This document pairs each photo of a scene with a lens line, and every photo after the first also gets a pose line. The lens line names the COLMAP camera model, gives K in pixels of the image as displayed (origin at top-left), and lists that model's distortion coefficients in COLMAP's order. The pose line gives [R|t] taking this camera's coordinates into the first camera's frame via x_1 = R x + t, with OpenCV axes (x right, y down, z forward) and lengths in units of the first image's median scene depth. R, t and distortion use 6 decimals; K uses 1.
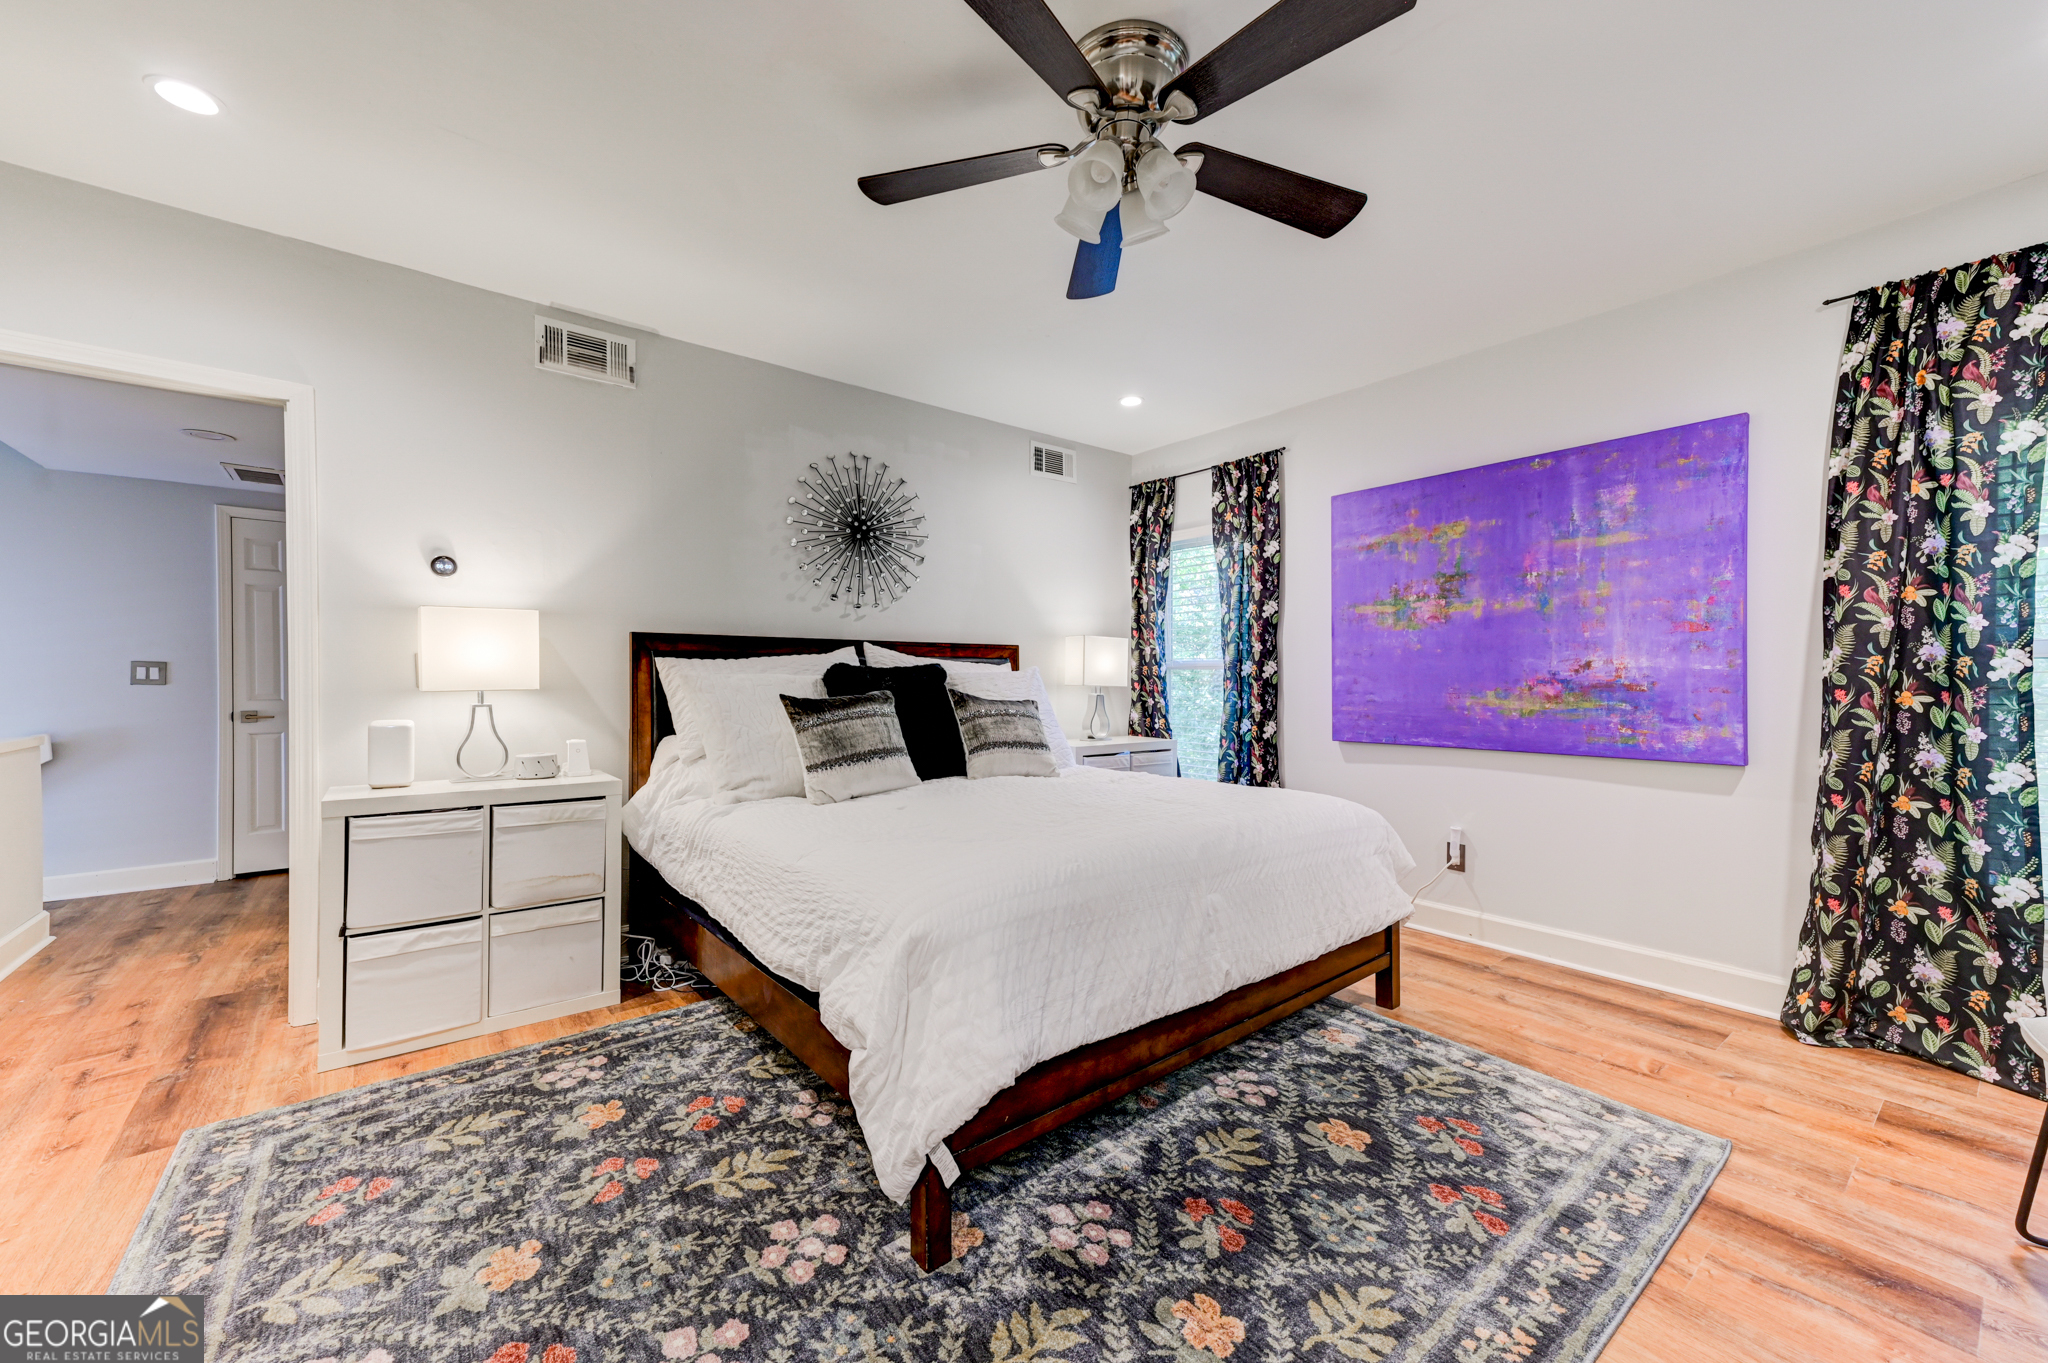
lens RADIAL K [[810.8, 0, 1025.2], [0, 810.8, 680.0], [0, 0, 1]] dist [0.023579, 0.001999]
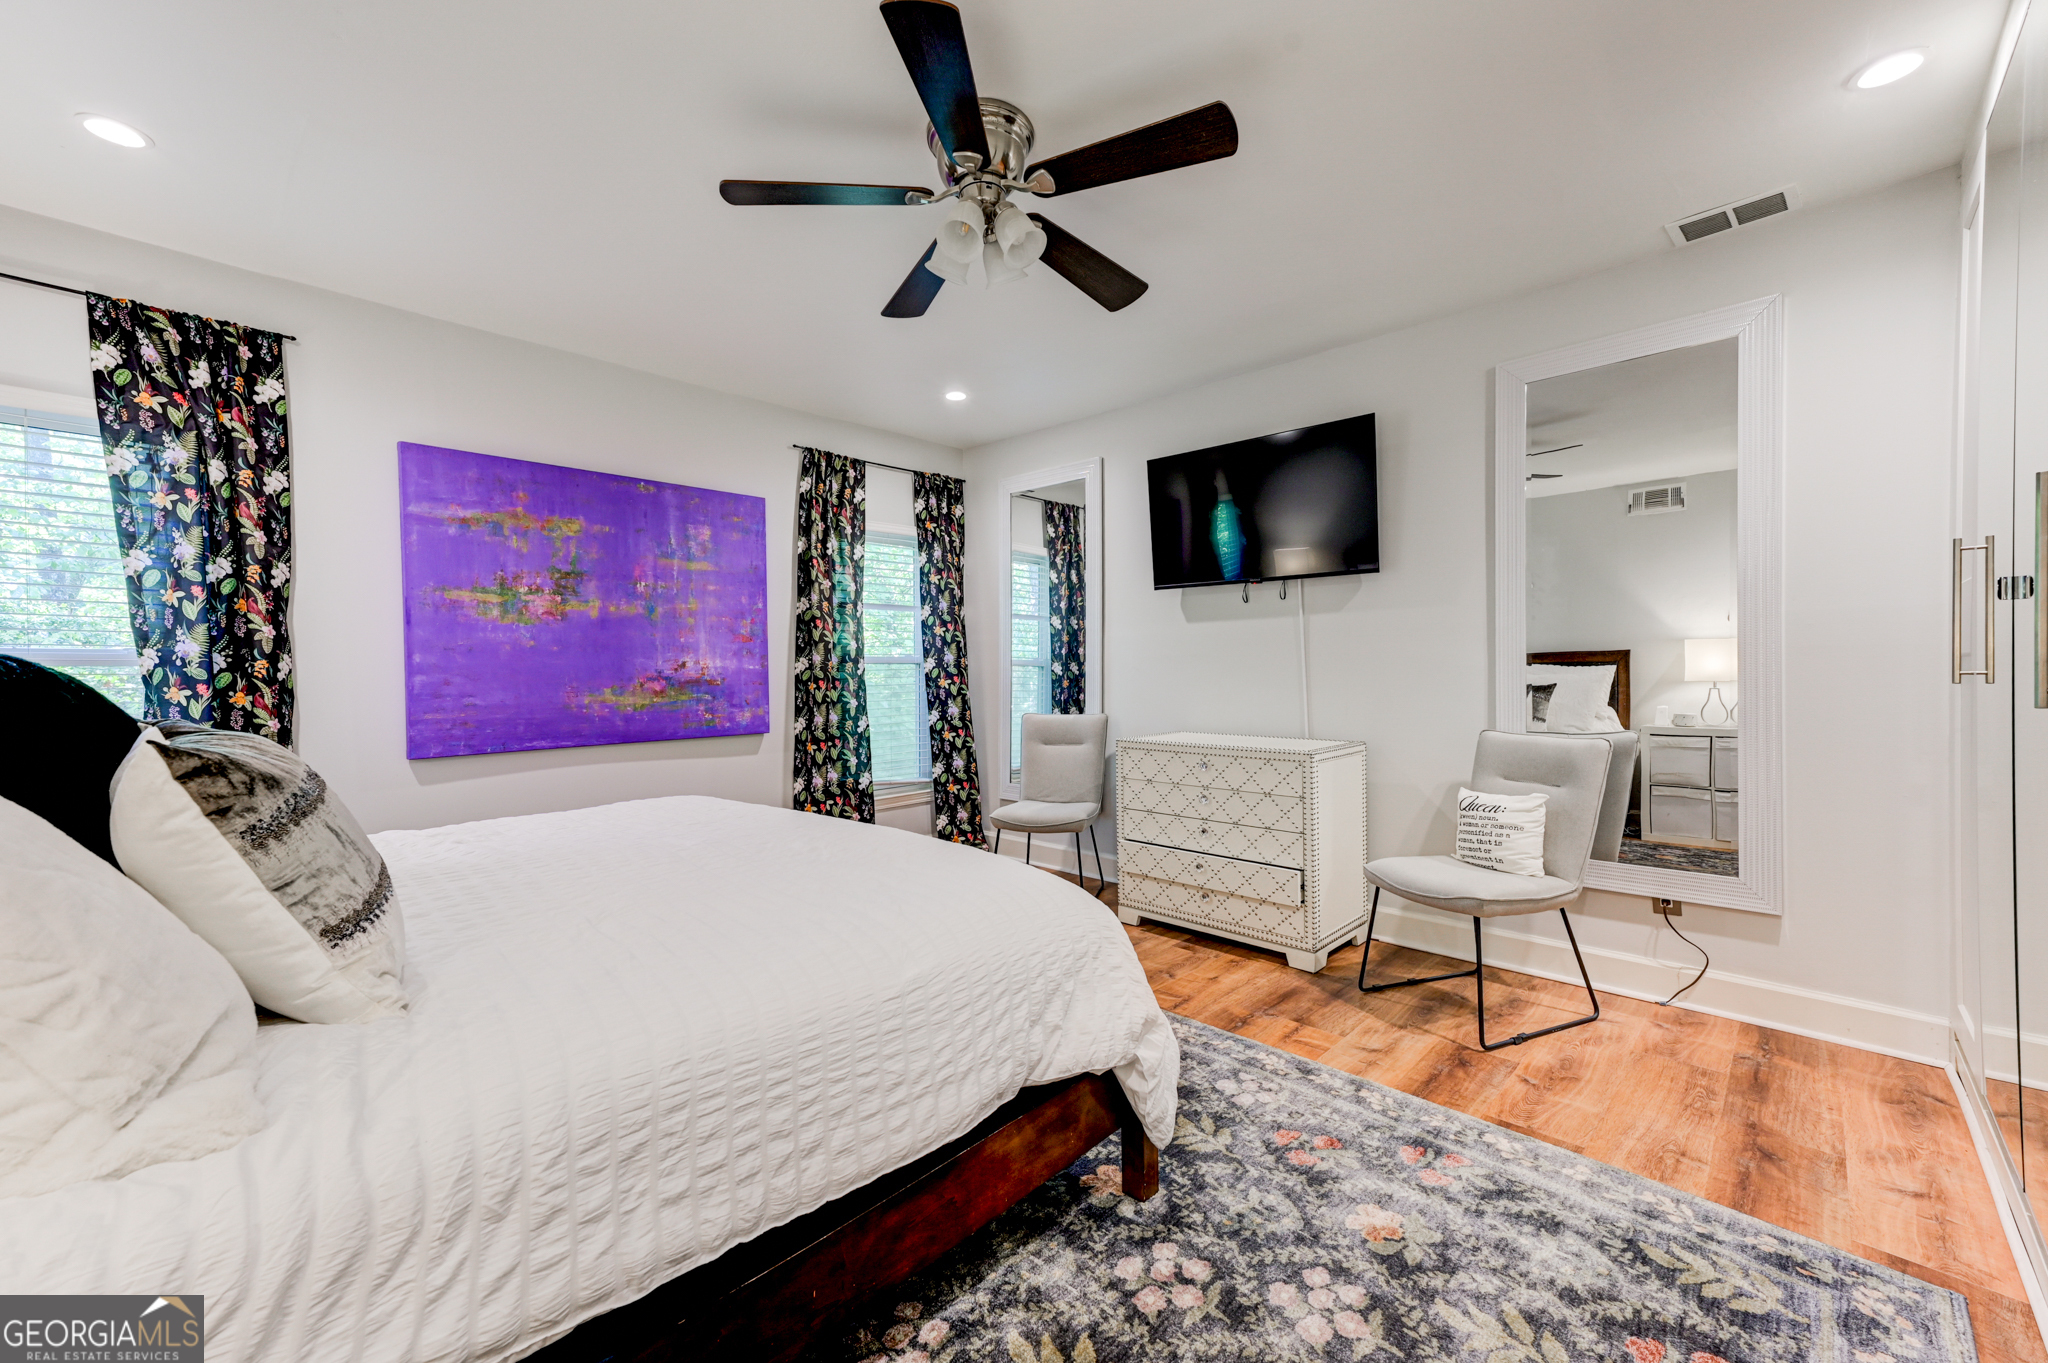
lens RADIAL K [[810.8, 0, 1024.6], [0, 810.8, 670.2], [0, 0, 1]] dist [0.023579, 0.001999]
pose [[-0.140122, -0.003517, 0.990128, -0.530903], [0.007449, 0.999962, 0.004606, -0.010746], [-0.990106, 0.008020, -0.140090, 0.594519]]
